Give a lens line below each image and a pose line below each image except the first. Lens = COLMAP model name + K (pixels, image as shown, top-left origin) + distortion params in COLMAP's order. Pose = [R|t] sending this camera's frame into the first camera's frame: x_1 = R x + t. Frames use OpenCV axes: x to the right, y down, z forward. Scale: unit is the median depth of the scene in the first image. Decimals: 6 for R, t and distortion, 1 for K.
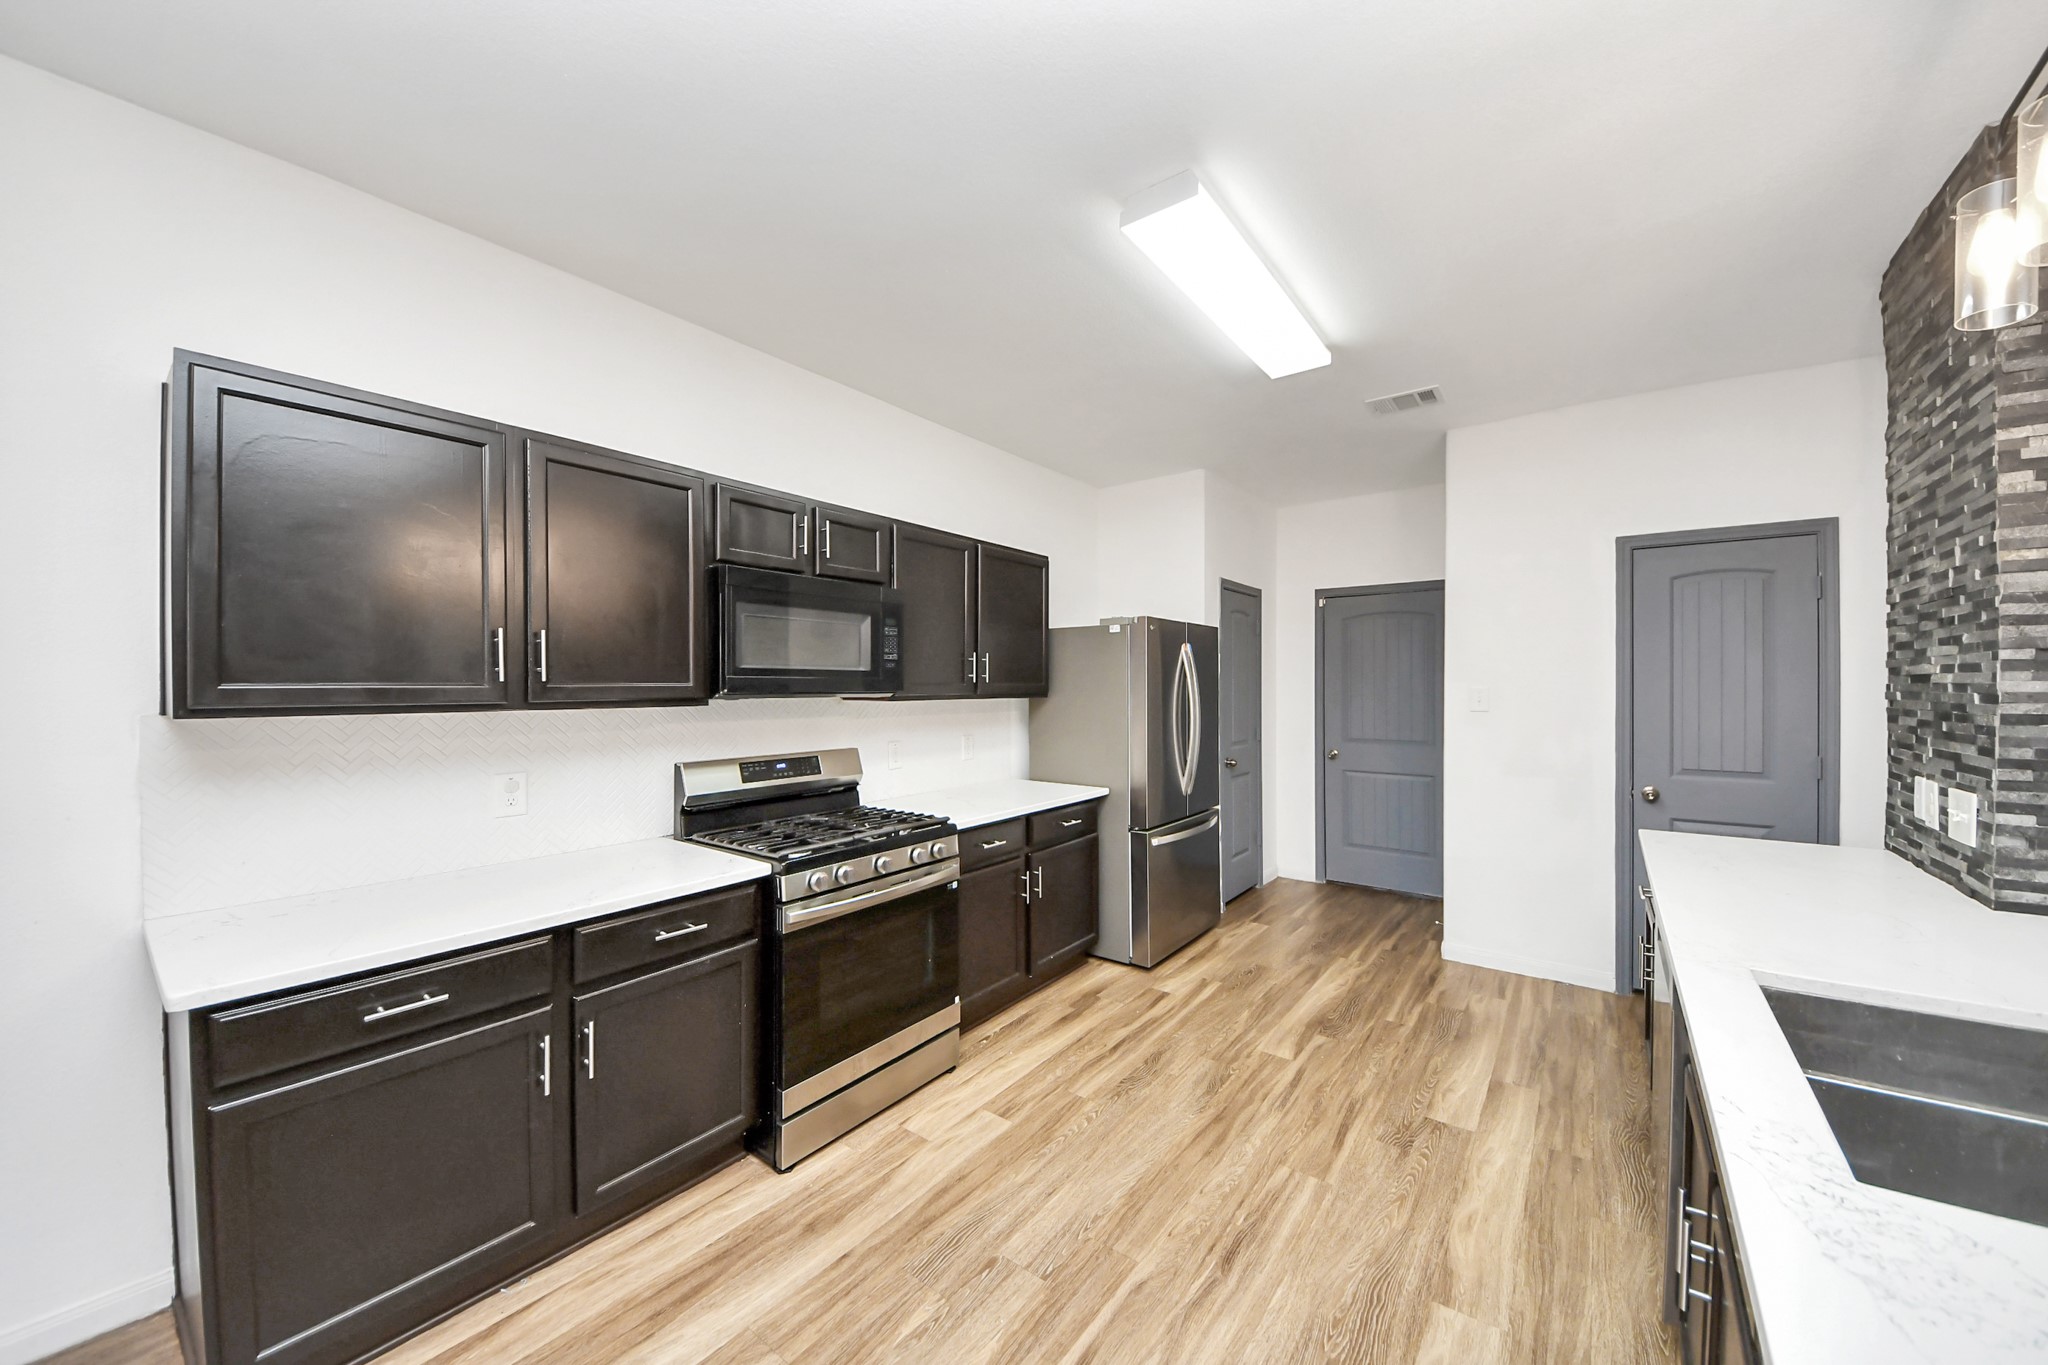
lens RADIAL K [[736.0, 0, 1036.9], [0, 736.0, 687.4], [0, 0, 1]] dist [0.027117, -0.019439]
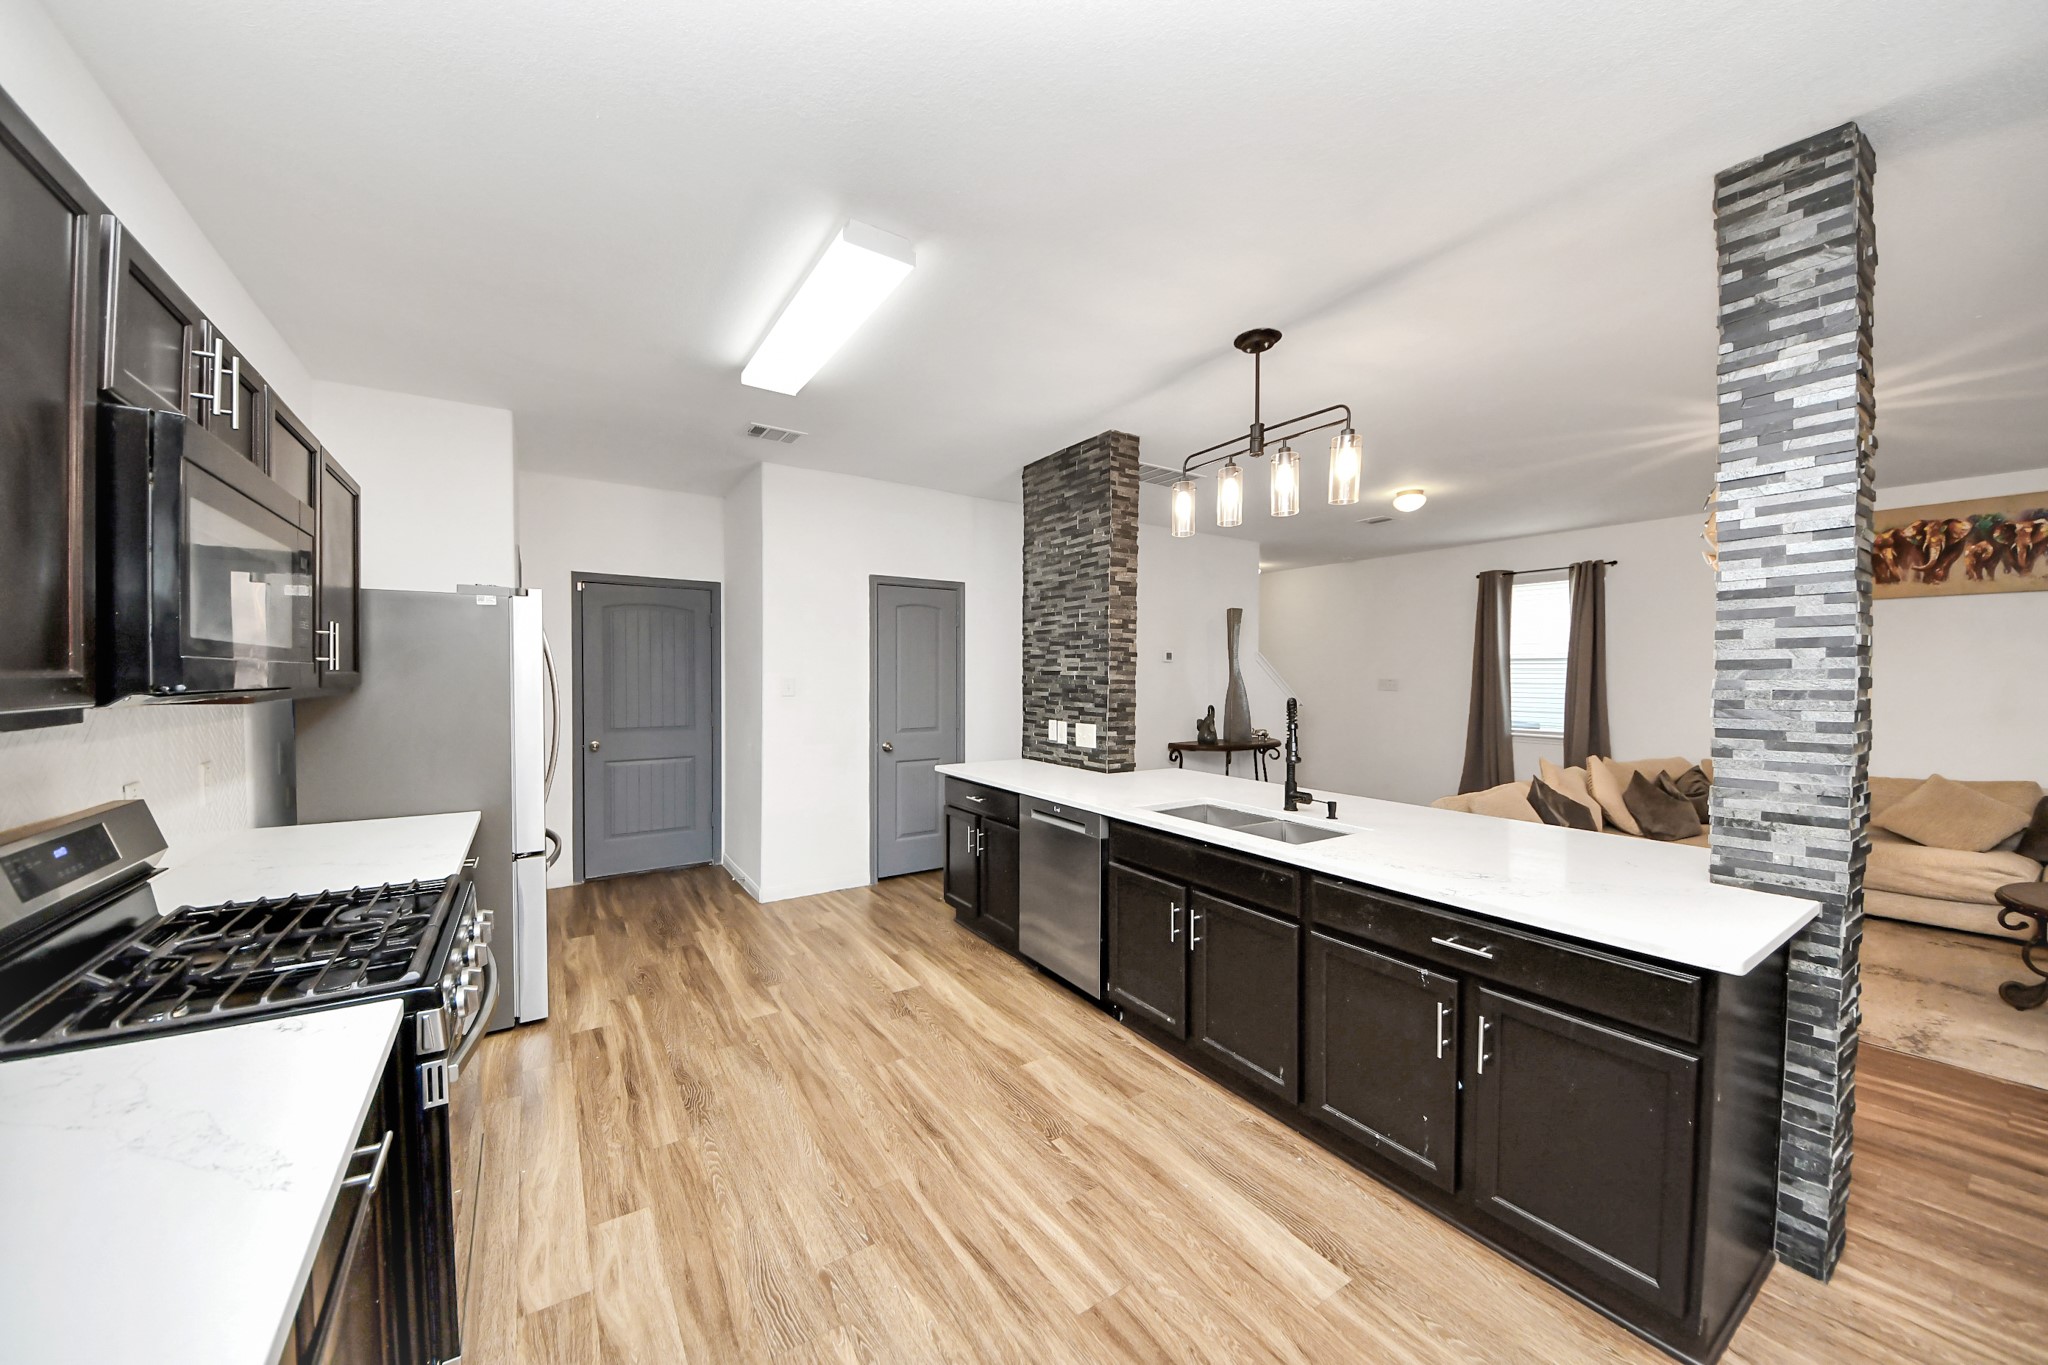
lens RADIAL K [[718.7, 0, 1014.9], [0, 718.7, 686.2], [0, 0, 1]] dist [0.045340, -0.030097]
pose [[0.346395, -0.014647, 0.937974, -0.714171], [0.000522, 0.999881, 0.015421, -0.006090], [-0.938089, -0.004853, 0.346361, 0.372002]]
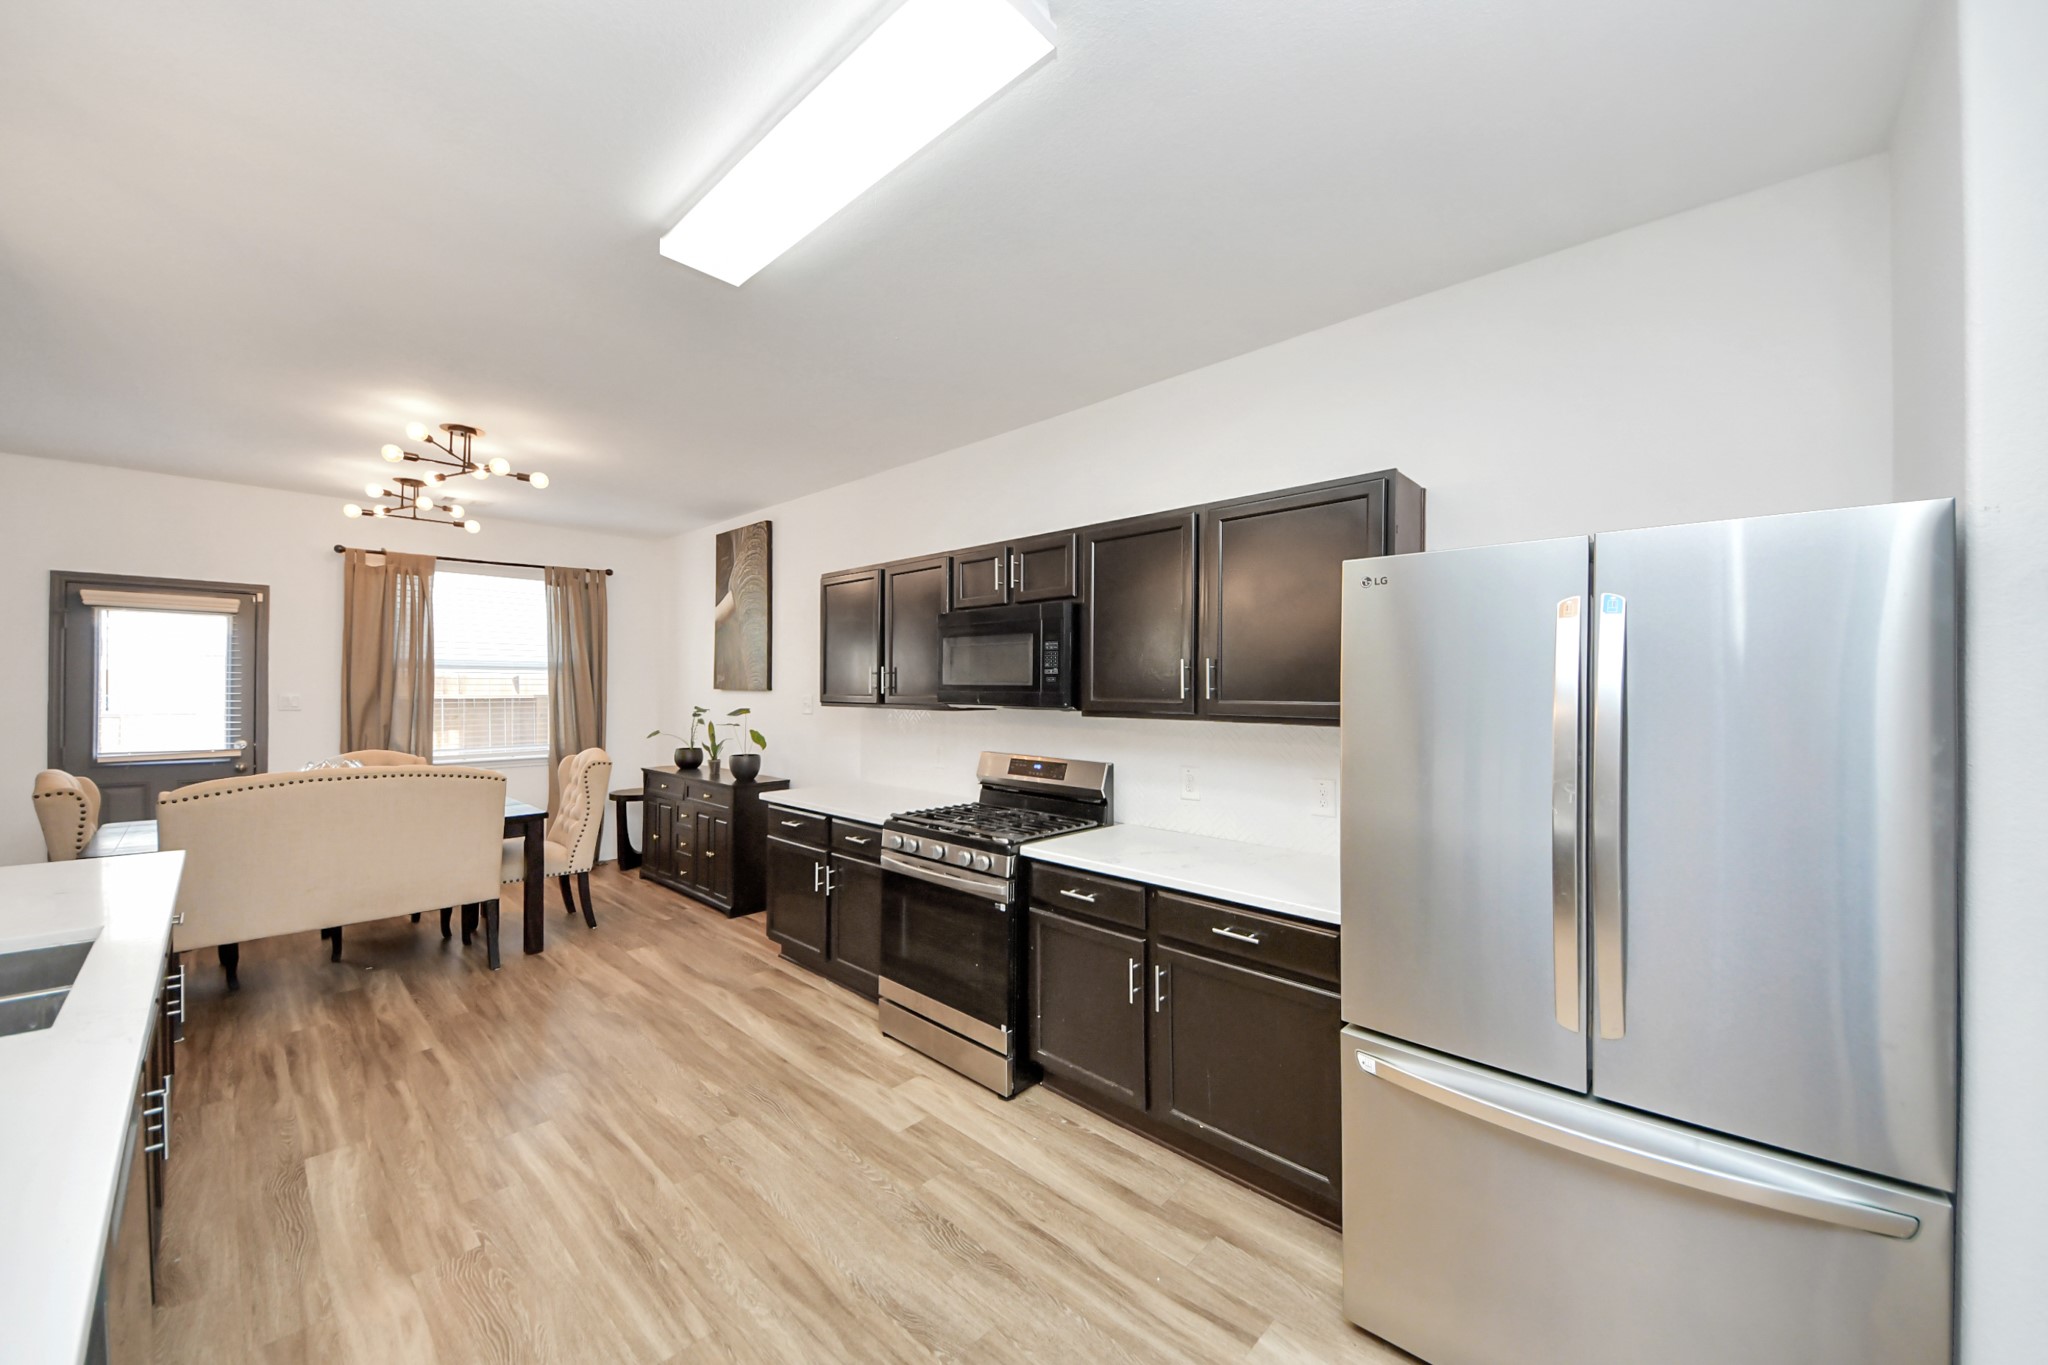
lens RADIAL K [[749.9, 0, 1017.4], [0, 749.9, 687.5], [0, 0, 1]] dist [0.050255, -0.031529]
pose [[-0.113793, -0.000694, -0.993504, 1.085708], [-0.010831, 0.999941, 0.000542, -0.026594], [0.993445, 0.010822, -0.113794, 1.407035]]
